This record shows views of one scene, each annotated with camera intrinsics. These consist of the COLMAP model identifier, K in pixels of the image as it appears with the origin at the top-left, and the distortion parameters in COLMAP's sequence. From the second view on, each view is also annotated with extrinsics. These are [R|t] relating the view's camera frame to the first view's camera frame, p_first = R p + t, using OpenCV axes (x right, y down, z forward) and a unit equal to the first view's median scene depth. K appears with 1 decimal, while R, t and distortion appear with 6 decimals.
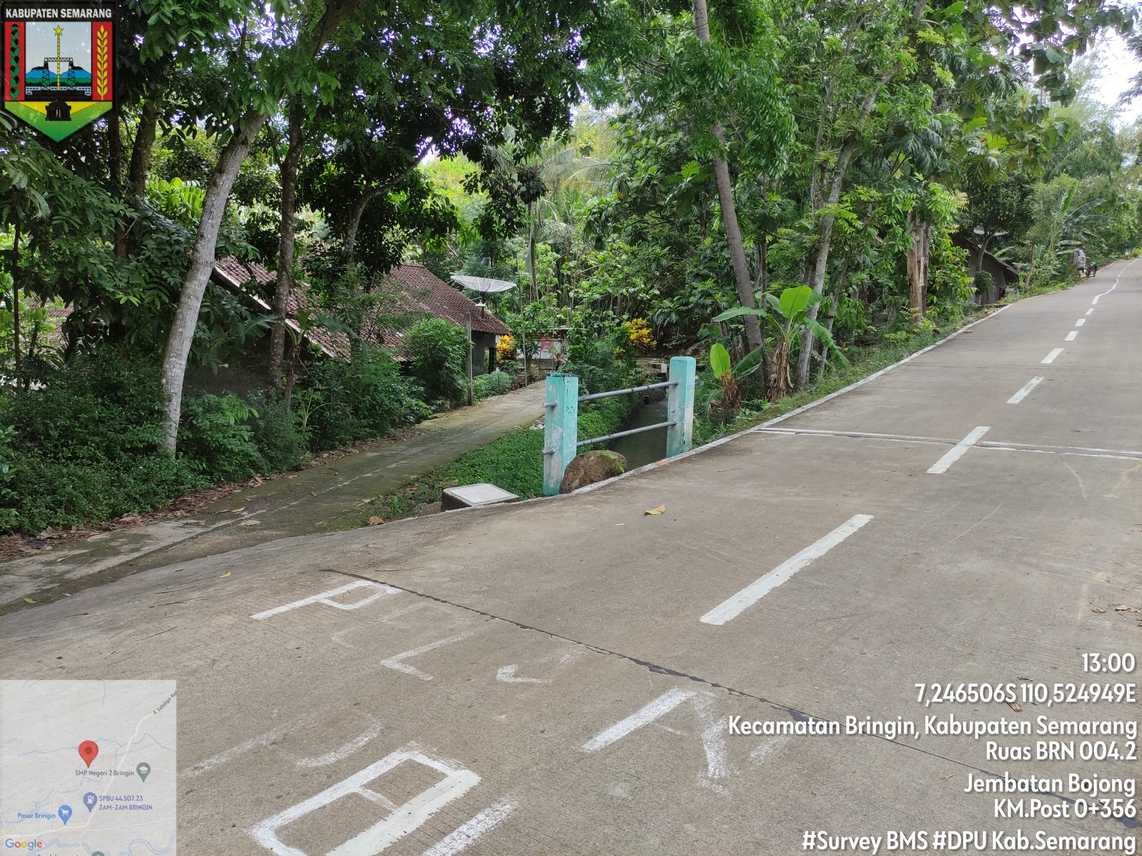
lens RADIAL K [[840.5, 0, 567.7], [0, 840.5, 424.5], [0, 0, 1]] dist [0.066743, -0.073761]
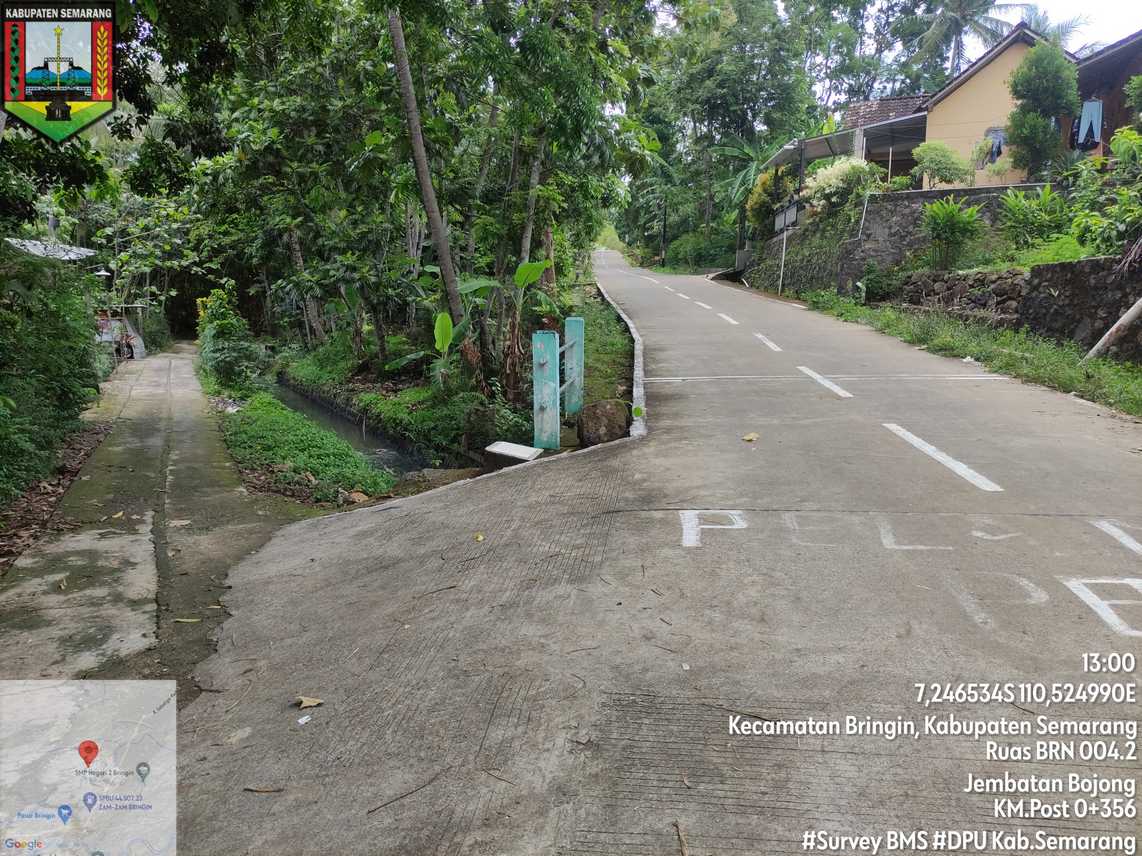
lens RADIAL K [[840.5, 0, 567.7], [0, 840.5, 424.5], [0, 0, 1]] dist [0.066743, -0.073761]
pose [[0.840660, -0.080890, 0.535489, -0.151123], [0.069282, 0.996721, 0.041798, 0.003417], [-0.537114, 0.001962, 0.843507, 0.030758]]
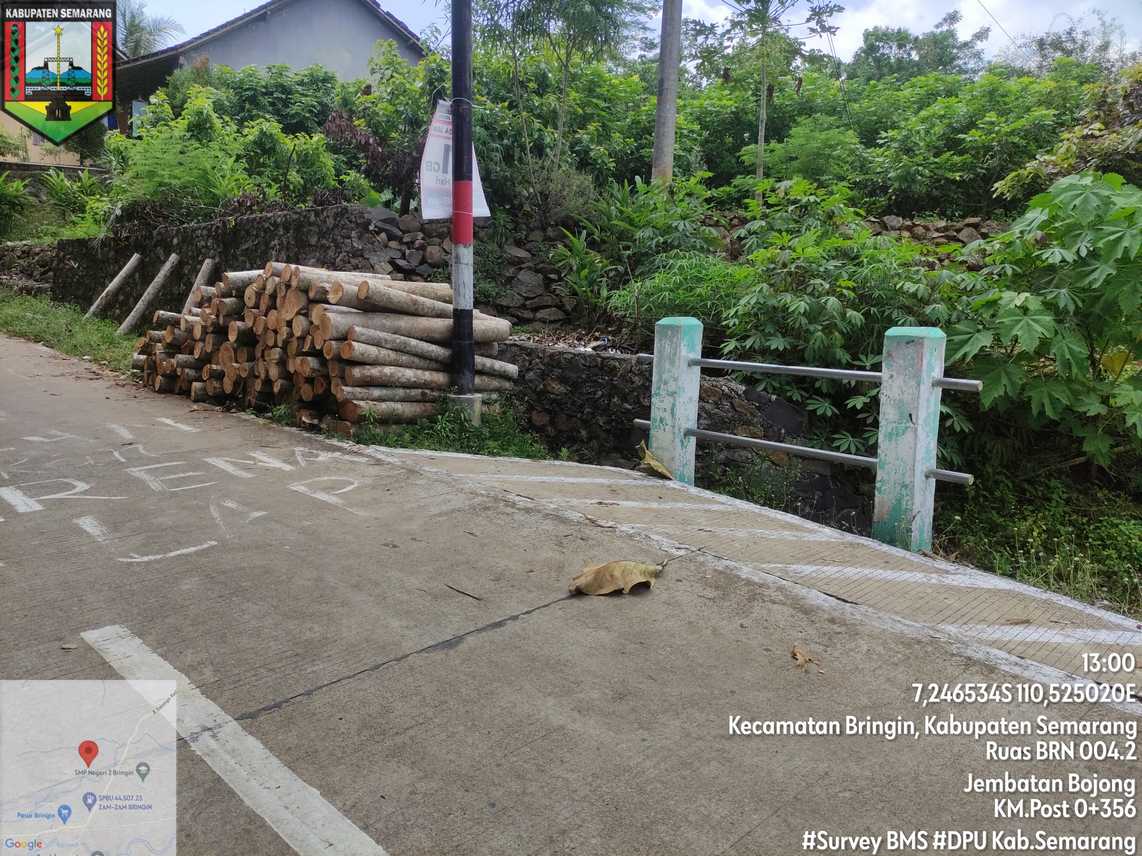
lens RADIAL K [[840.5, 0, 567.7], [0, 840.5, 424.5], [0, 0, 1]] dist [0.066743, -0.073761]
pose [[0.099586, -0.152832, 0.983222, -0.183086], [0.099457, 0.984714, 0.142990, 0.021989], [-0.990046, 0.083548, 0.113264, -0.074480]]
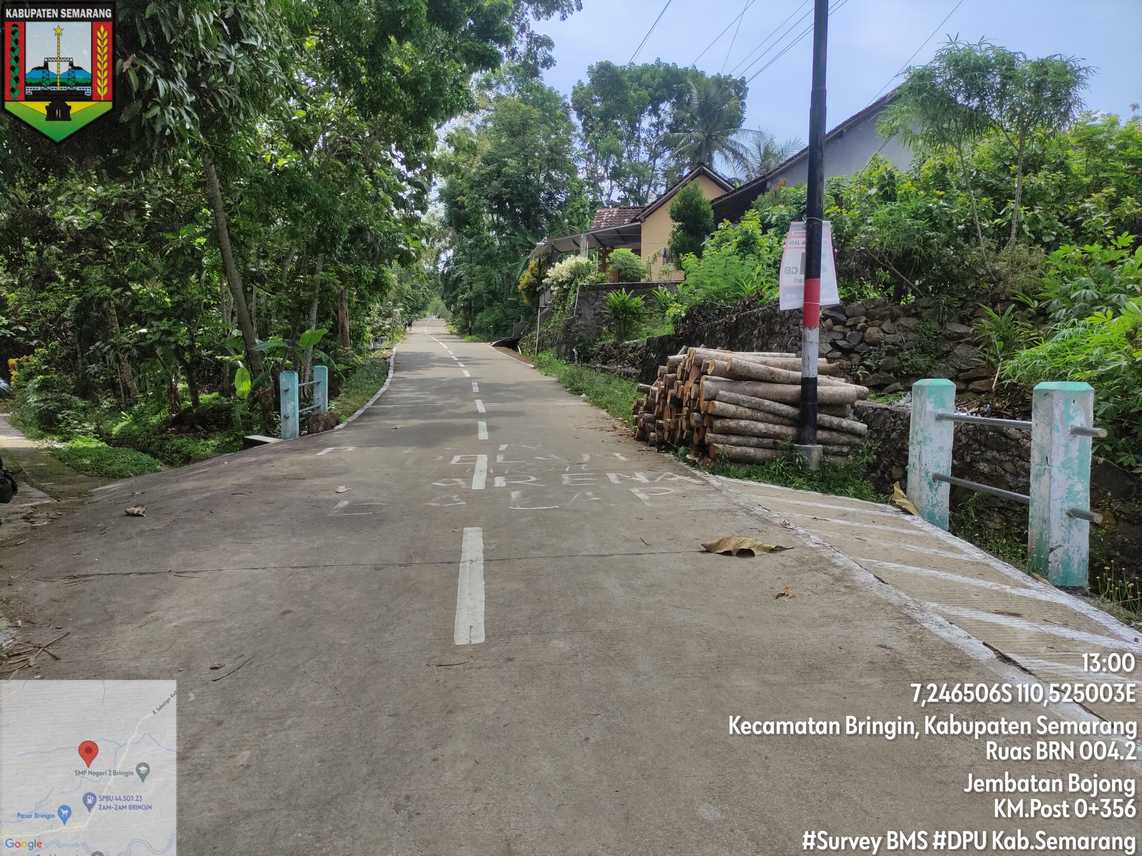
lens RADIAL K [[840.5, 0, 567.7], [0, 840.5, 424.5], [0, 0, 1]] dist [0.066743, -0.073761]
pose [[0.724377, -0.043942, 0.688002, -0.216489], [0.082115, 0.996362, -0.022821, 0.036728], [-0.684496, 0.073027, 0.725350, -0.174151]]
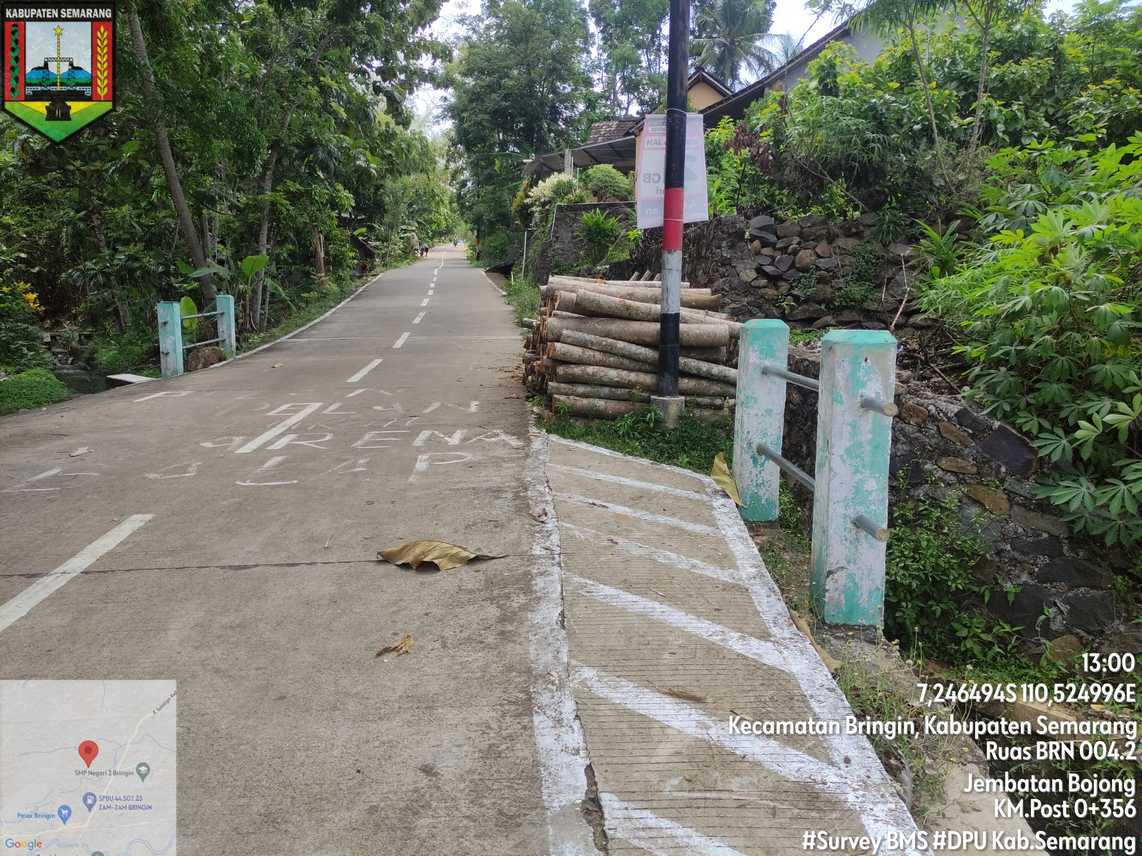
lens RADIAL K [[840.5, 0, 567.7], [0, 840.5, 424.5], [0, 0, 1]] dist [0.066743, -0.073761]
pose [[0.754400, -0.100620, 0.648657, -0.133755], [0.080760, 0.994902, 0.060405, 0.035123], [-0.651428, 0.006816, 0.758680, -0.180522]]
